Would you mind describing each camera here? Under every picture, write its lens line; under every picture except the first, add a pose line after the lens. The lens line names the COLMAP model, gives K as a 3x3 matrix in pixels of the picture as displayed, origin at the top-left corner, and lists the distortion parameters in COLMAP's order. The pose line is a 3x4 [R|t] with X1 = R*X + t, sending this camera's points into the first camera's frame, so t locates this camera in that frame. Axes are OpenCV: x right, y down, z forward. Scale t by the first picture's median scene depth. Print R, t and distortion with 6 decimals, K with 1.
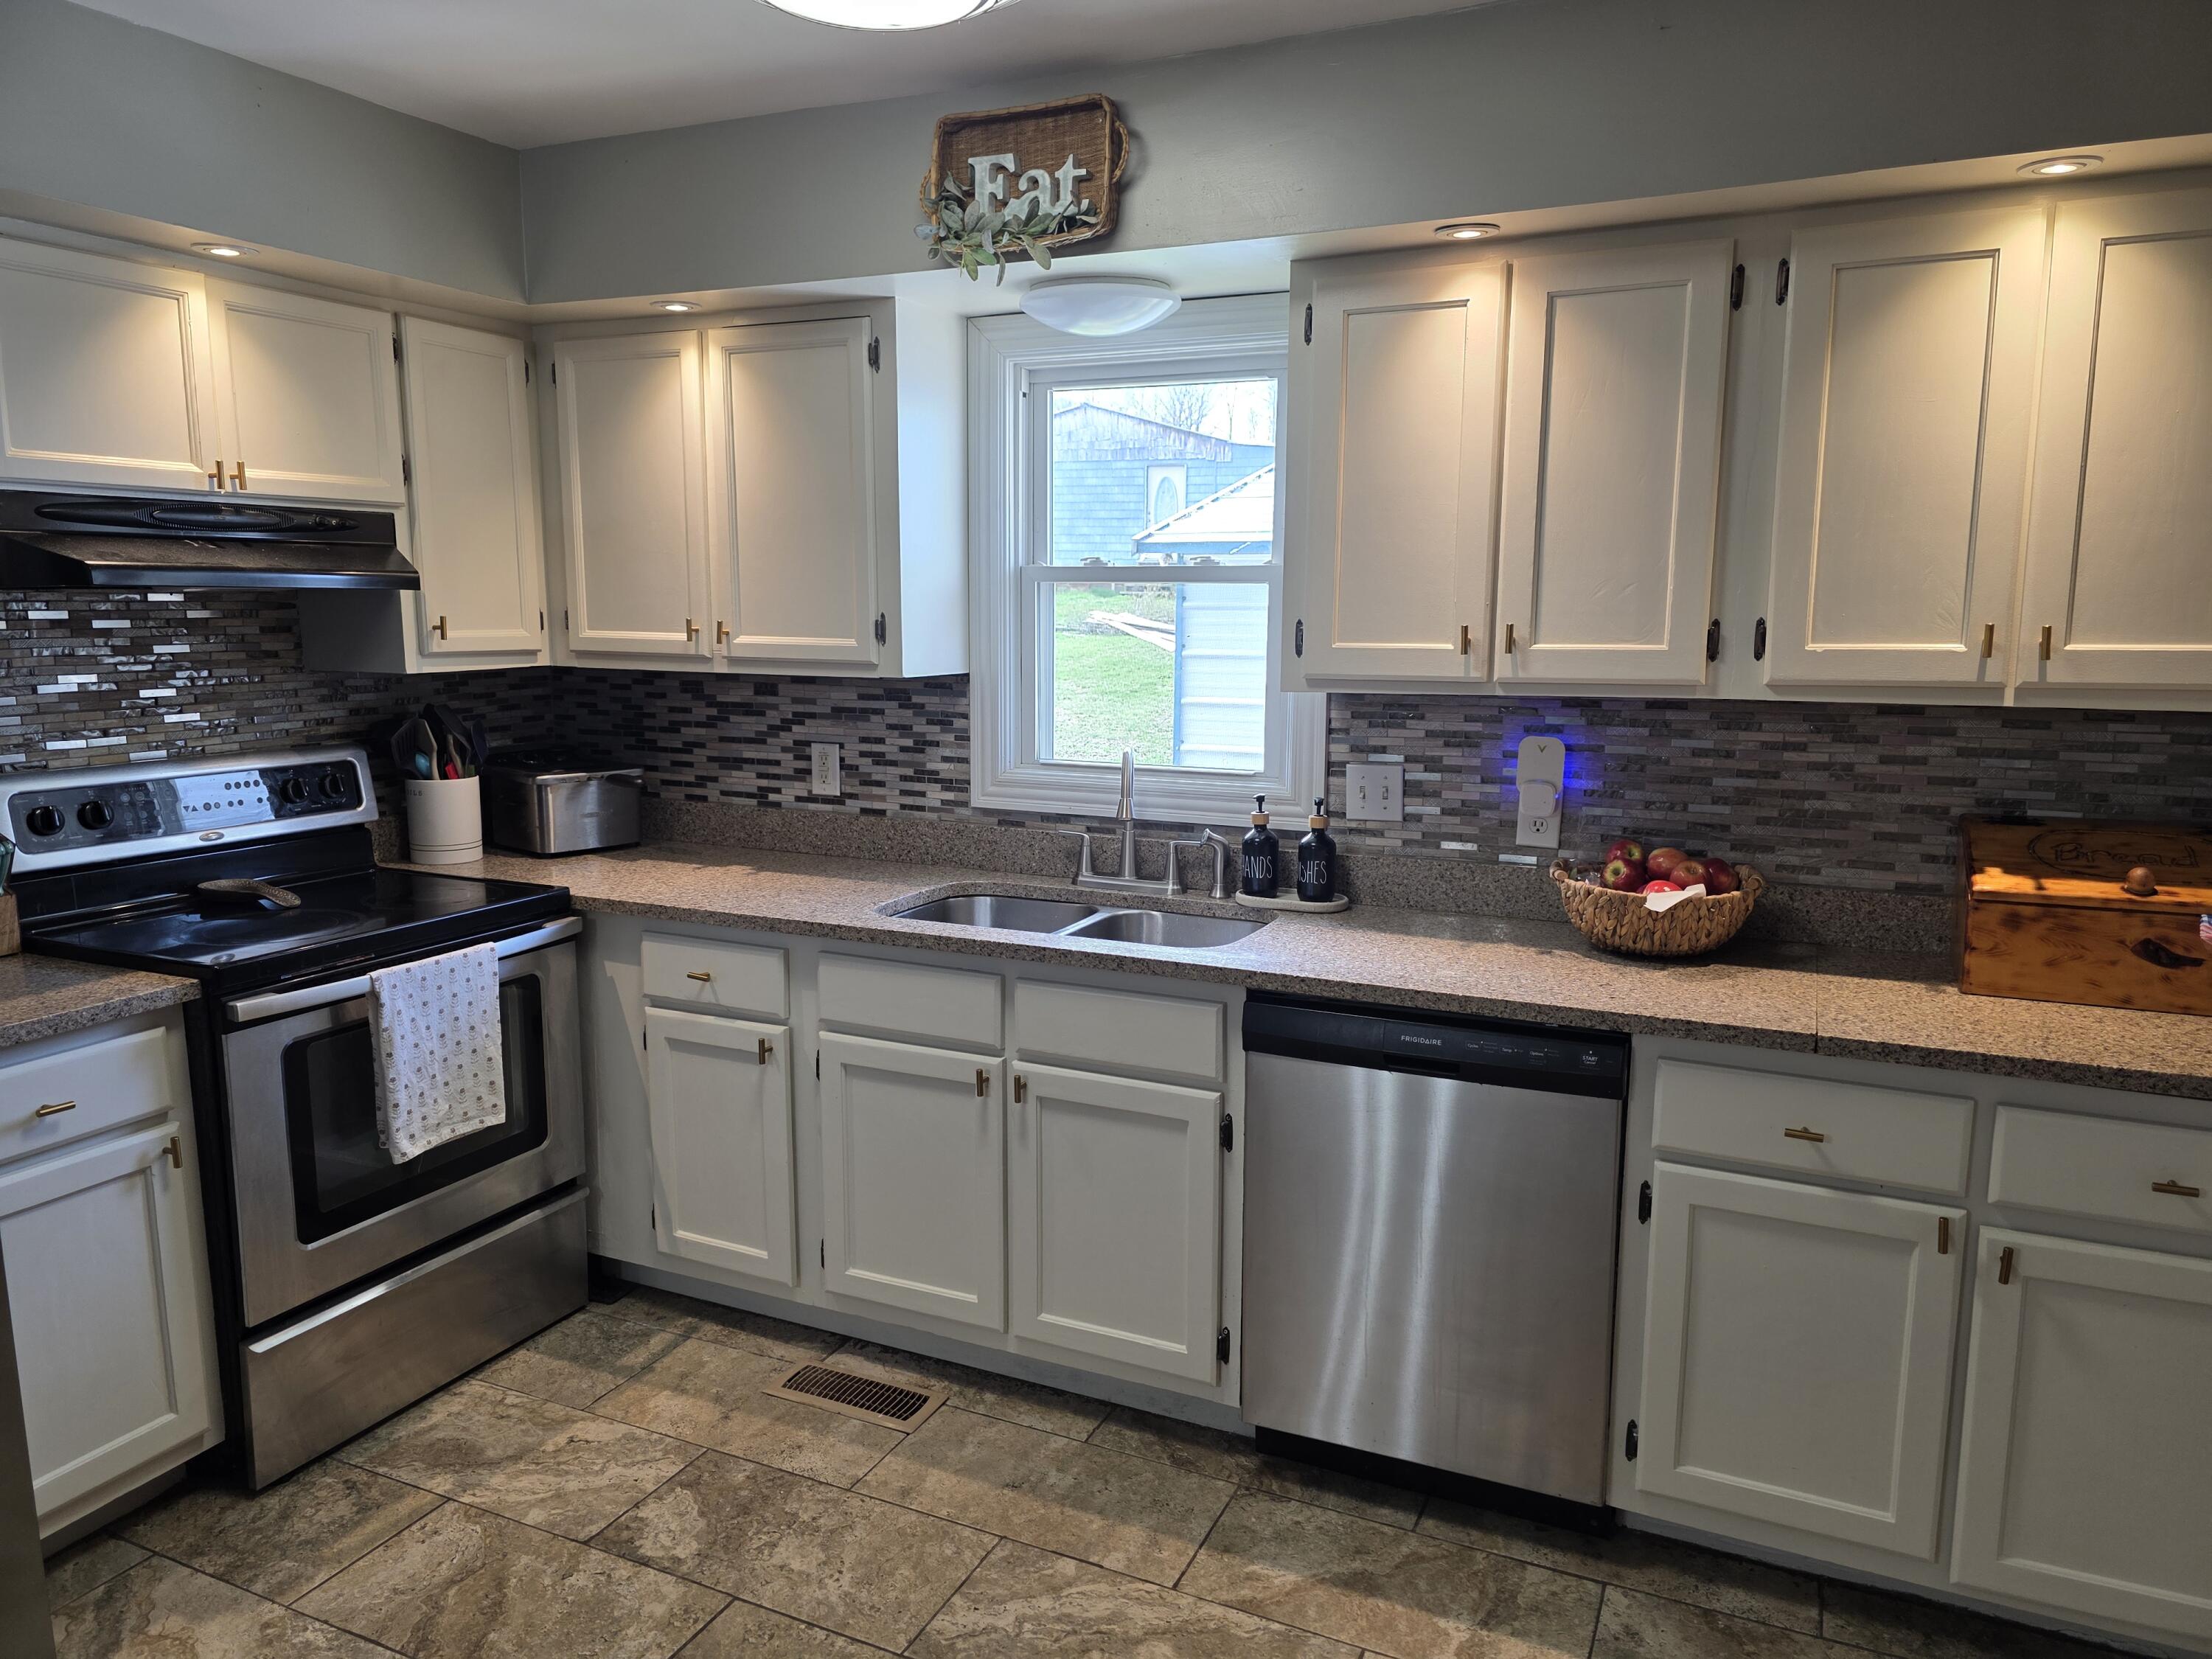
lens RADIAL K [[1491.9, 0, 1113.9], [0, 1491.9, 841.8], [0, 0, 1]] dist [0.079422, -0.081984]
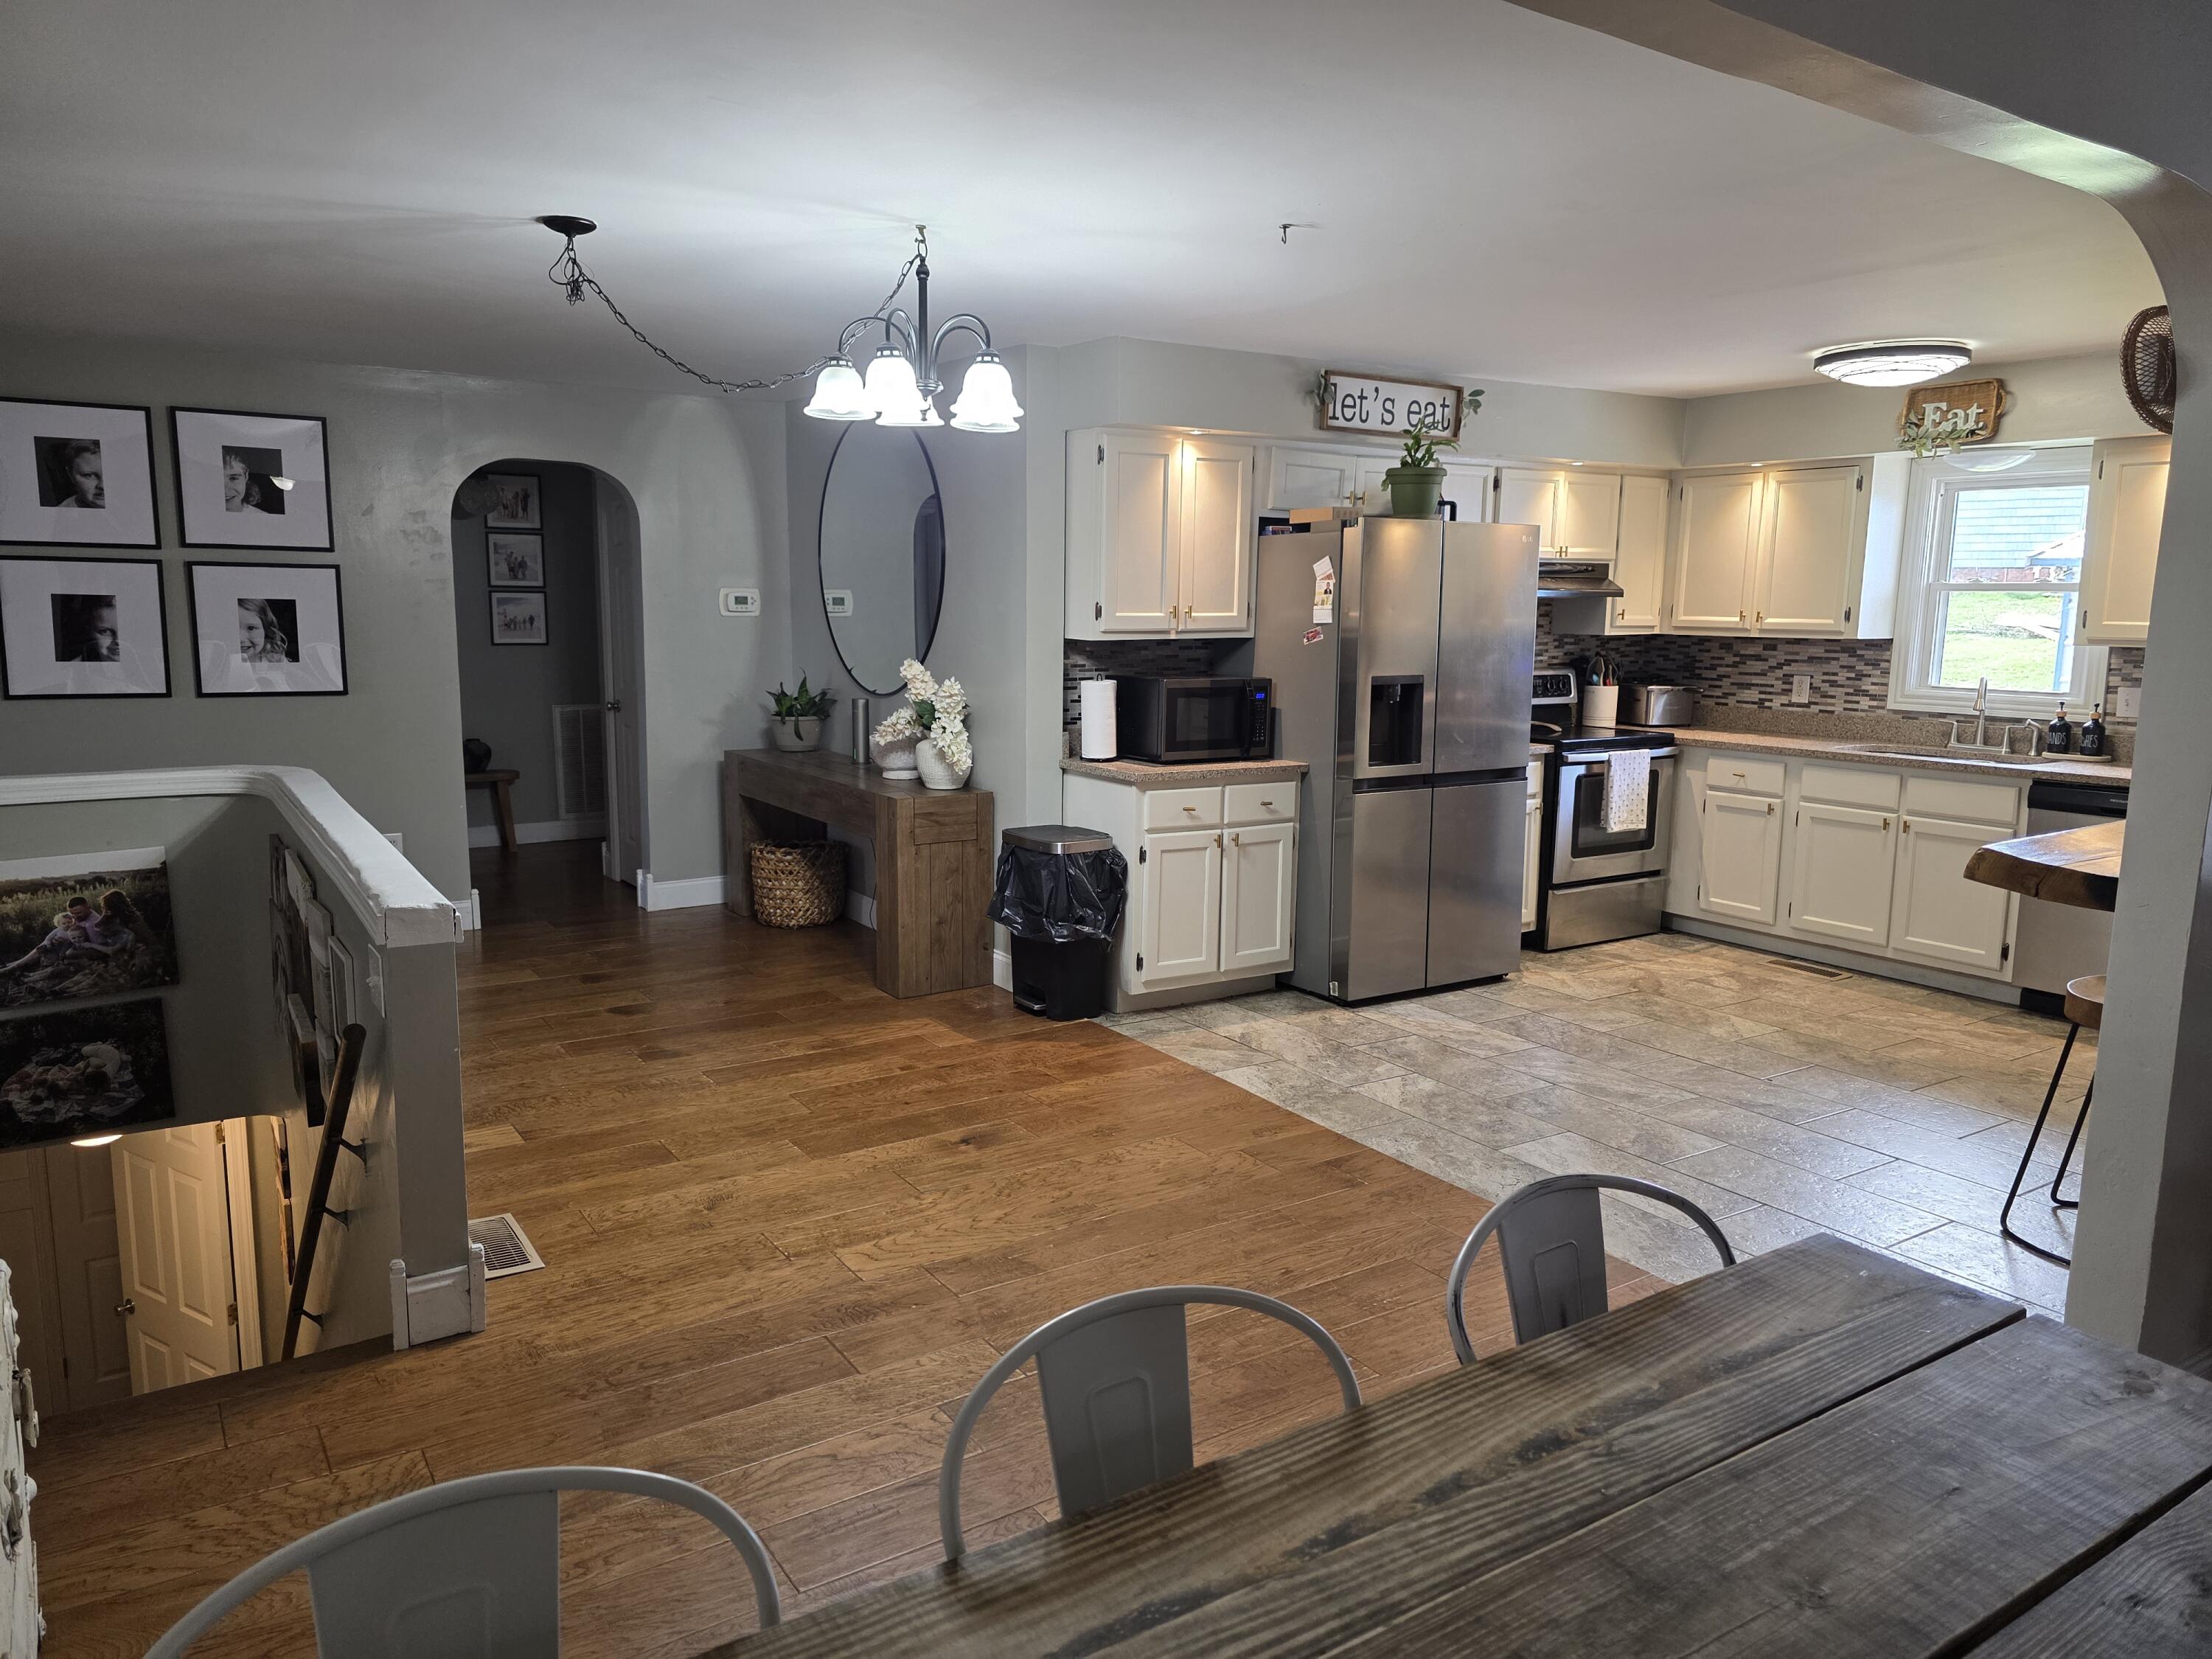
lens RADIAL K [[1480.3, 0, 1088.9], [0, 1480.3, 822.8], [0, 0, 1]] dist [0.073712, -0.073025]
pose [[0.846775, 0.083125, -0.525416, 0.073198], [-0.091021, 0.995790, 0.010850, 0.228309], [0.524106, 0.038636, 0.850776, -1.372088]]
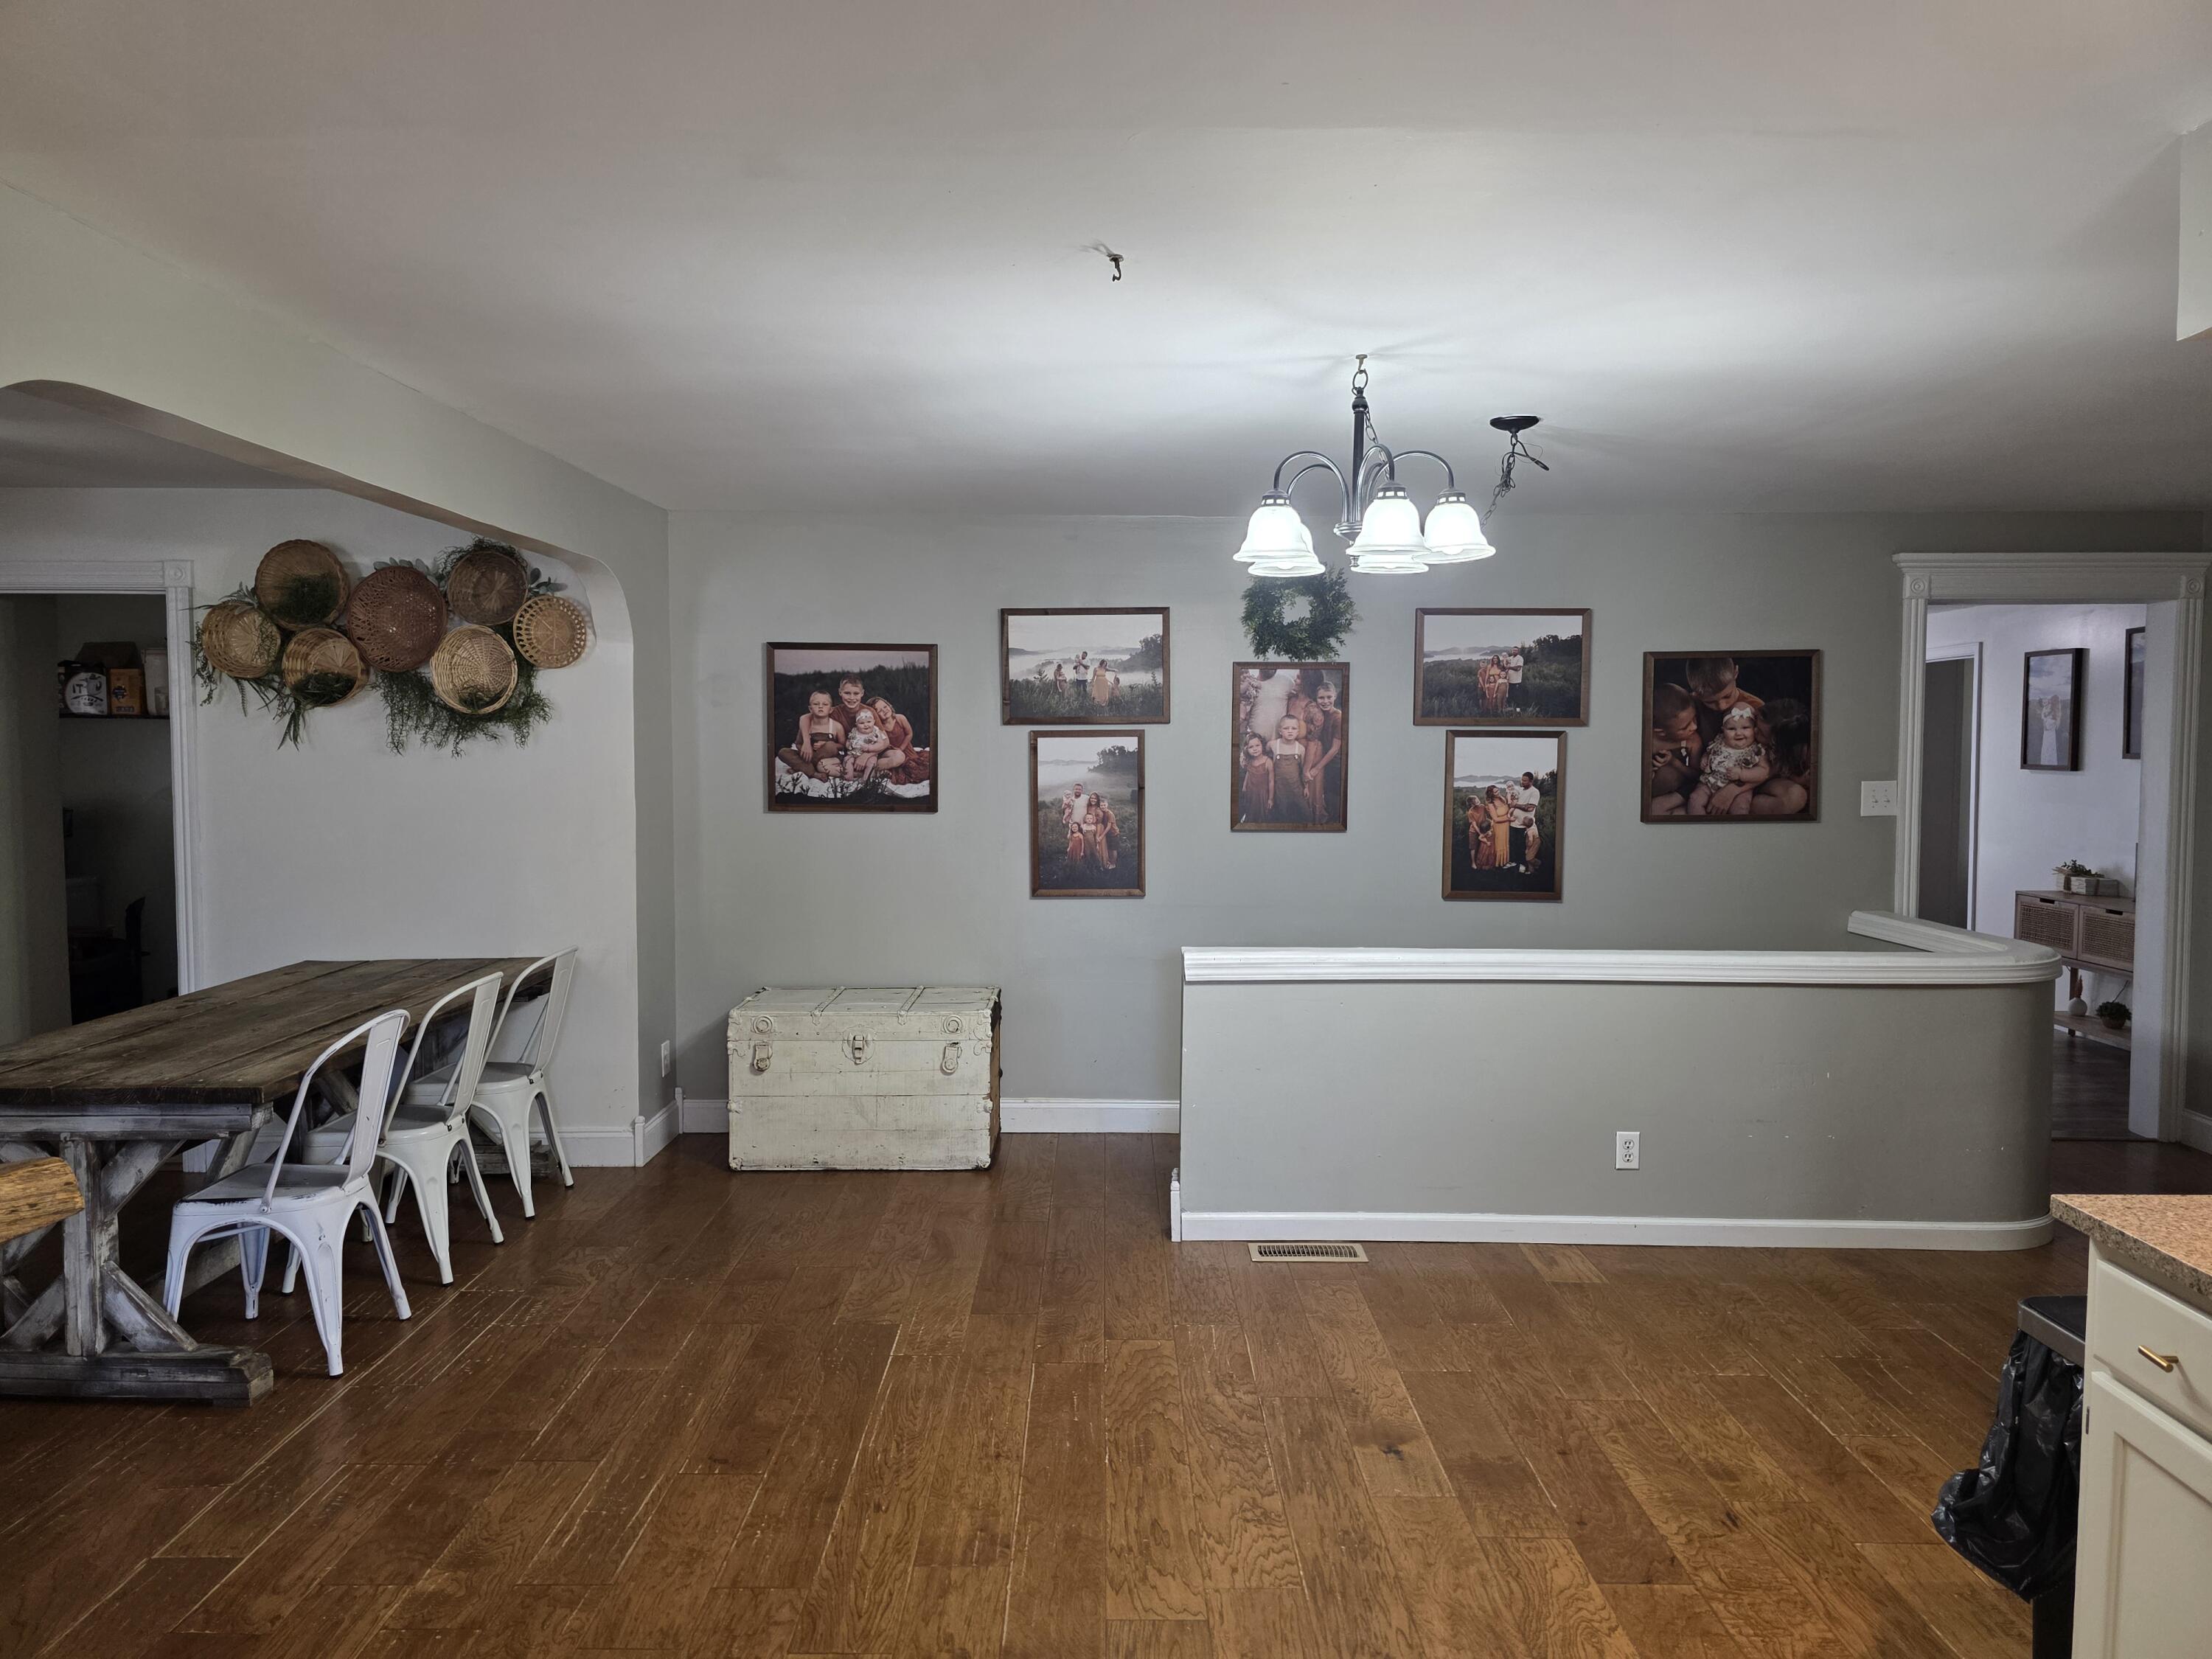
lens RADIAL K [[1504.8, 0, 1133.9], [0, 1504.8, 801.2], [0, 0, 1]] dist [0.079526, -0.095021]
pose [[-0.899192, 0.014302, -0.437321, -0.071600], [-0.077568, 0.978425, 0.191489, -0.130438], [0.430625, 0.206108, -0.878682, 0.609640]]
